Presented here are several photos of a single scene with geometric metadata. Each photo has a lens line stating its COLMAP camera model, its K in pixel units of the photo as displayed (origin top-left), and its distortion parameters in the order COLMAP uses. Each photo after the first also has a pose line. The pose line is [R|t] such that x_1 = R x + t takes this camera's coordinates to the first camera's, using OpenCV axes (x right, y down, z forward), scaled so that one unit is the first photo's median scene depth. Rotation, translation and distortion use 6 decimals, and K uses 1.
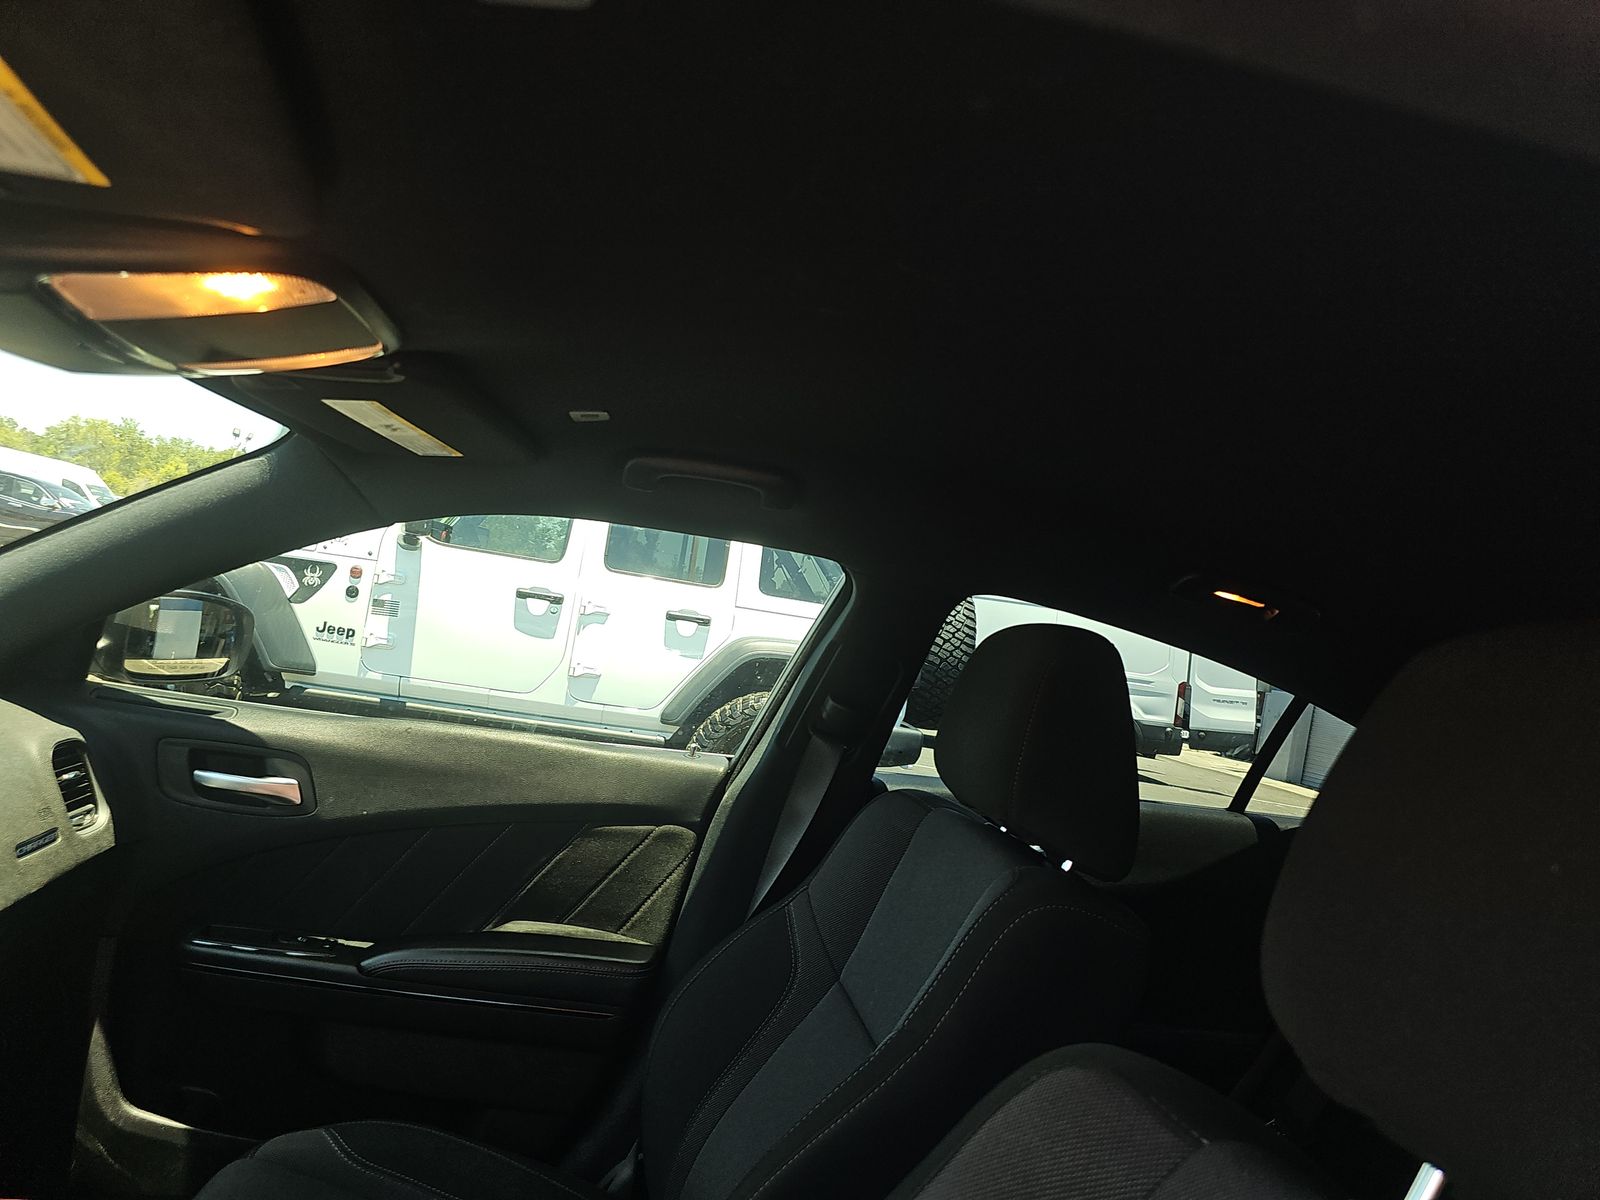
lens RADIAL K [[1078.7, 0, 800.0], [0, 1078.7, 600.0], [0, 0, 1]] dist [0.052482, -0.045757]
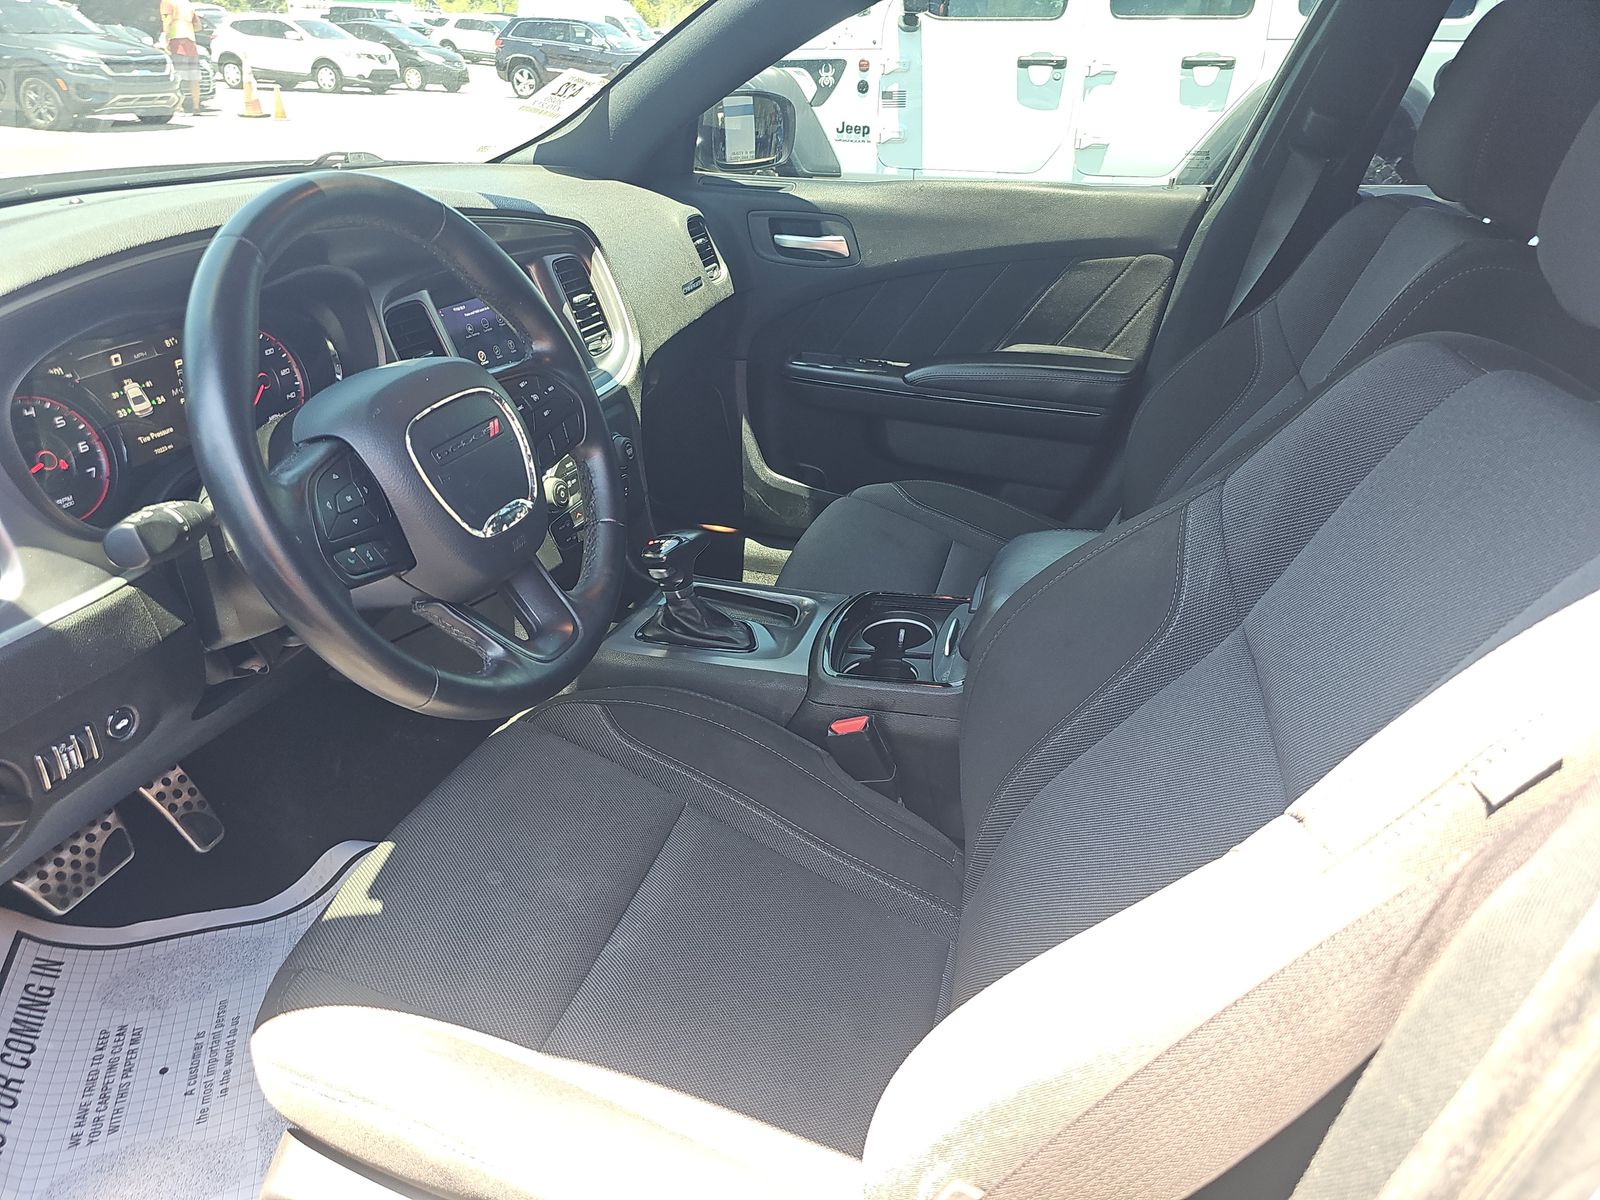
lens RADIAL K [[1078.7, 0, 800.0], [0, 1078.7, 600.0], [0, 0, 1]] dist [0.052482, -0.045757]
pose [[0.894754, 0.060211, -0.442482, 0.078484], [0.138658, 0.904433, 0.403455, 0.026263], [0.424488, -0.422346, 0.800896, -0.215014]]
